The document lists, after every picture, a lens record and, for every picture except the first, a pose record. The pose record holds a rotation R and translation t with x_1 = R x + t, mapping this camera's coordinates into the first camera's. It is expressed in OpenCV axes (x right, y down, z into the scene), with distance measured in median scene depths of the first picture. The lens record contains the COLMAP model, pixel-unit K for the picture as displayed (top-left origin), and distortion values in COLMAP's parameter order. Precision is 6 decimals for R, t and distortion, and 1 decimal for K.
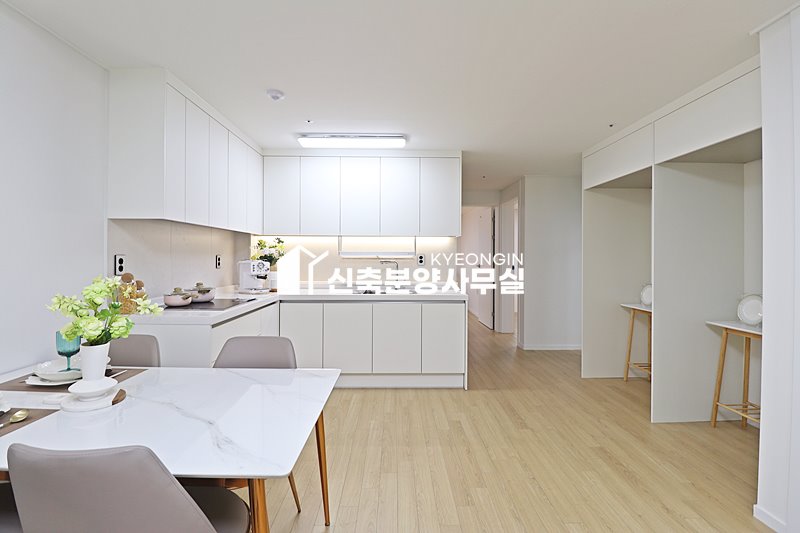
lens RADIAL K [[371.3, 0, 402.0], [0, 371.3, 256.0], [0, 0, 1]] dist [-0.002171, -0.012169]
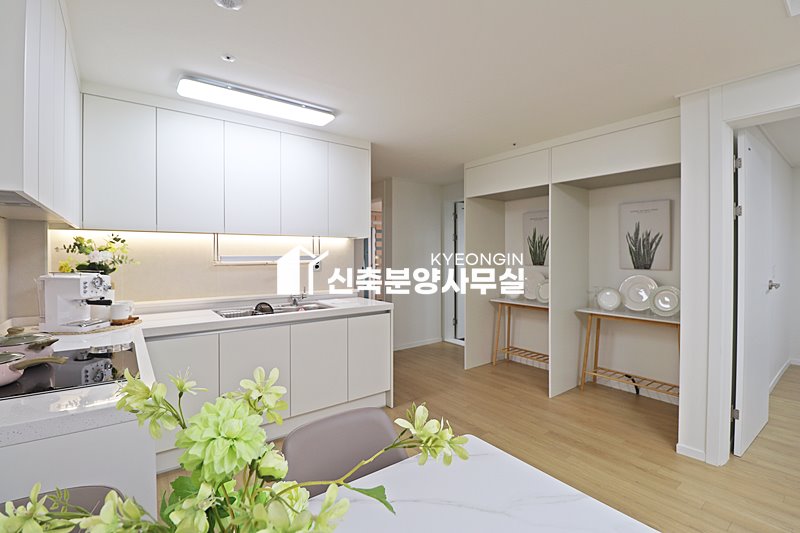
lens RADIAL K [[371.3, 0, 404.9], [0, 371.3, 257.0], [0, 0, 1]] dist [-0.002171, -0.012169]
pose [[0.803142, -0.009321, 0.595715, -0.351224], [0.002058, 0.999915, 0.012871, -0.021096], [-0.595785, -0.009111, 0.803093, 0.262004]]
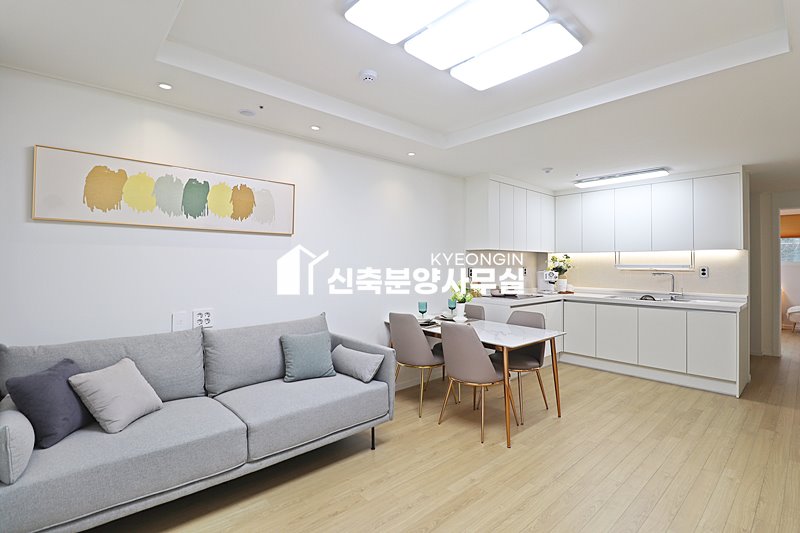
lens RADIAL K [[371.3, 0, 397.9], [0, 371.3, 265.0], [0, 0, 1]] dist [-0.002171, -0.012169]
pose [[0.648684, 0.002816, -0.761052, 0.349582], [-0.001391, 0.999996, 0.002515, -0.014780], [0.761056, -0.000573, 0.648686, -0.414947]]
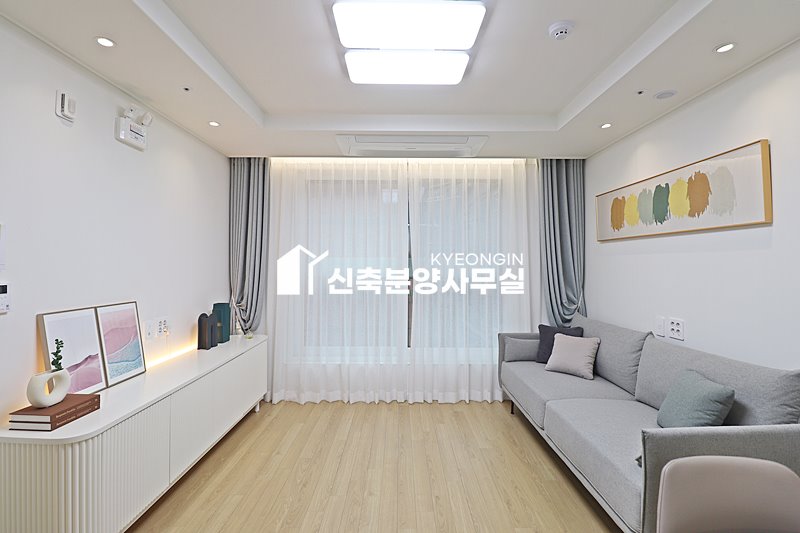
lens RADIAL K [[371.3, 0, 400.8], [0, 371.3, 256.7], [0, 0, 1]] dist [-0.002171, -0.012169]
pose [[-0.999858, -0.005639, 0.015853, 0.022368], [-0.005980, 0.999749, -0.021580, -0.022163], [-0.015727, -0.021671, -0.999641, 0.507014]]
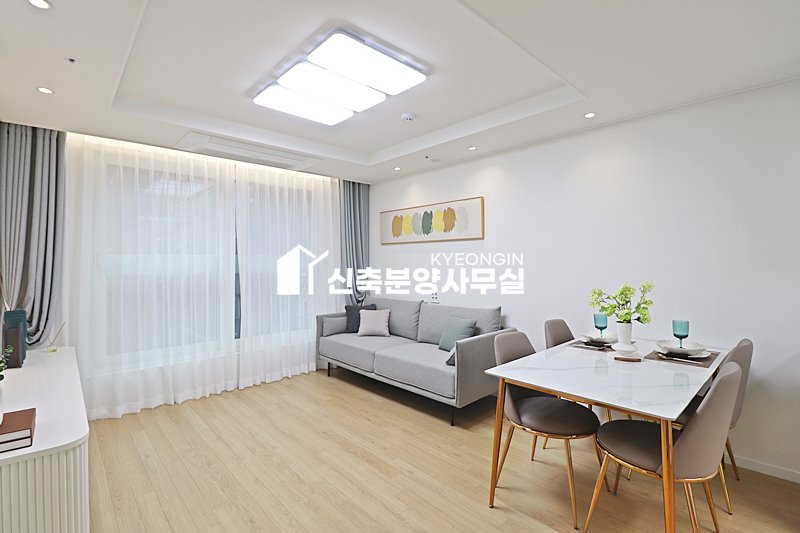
lens RADIAL K [[371.3, 0, 397.8], [0, 371.3, 260.2], [0, 0, 1]] dist [-0.002171, -0.012169]
pose [[-0.749684, -0.001892, -0.661793, 0.404156], [0.005620, 0.999942, -0.009225, -0.012177], [0.661772, -0.010635, -0.749630, 0.620489]]
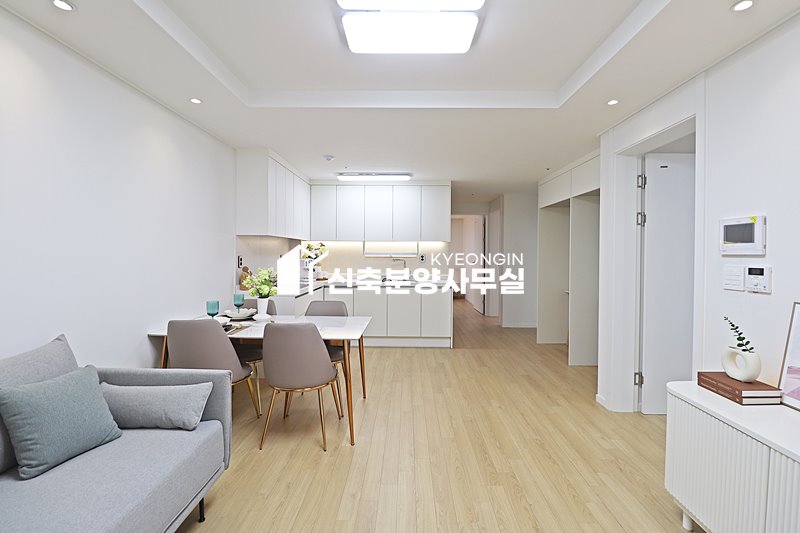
lens RADIAL K [[371.3, 0, 403.7], [0, 371.3, 256.8], [0, 0, 1]] dist [-0.002171, -0.012169]
pose [[0.999563, 0.003304, -0.029391, 0.028085], [-0.002947, 0.999921, 0.012189, -0.014273], [0.029428, -0.012097, 0.999494, -0.465929]]
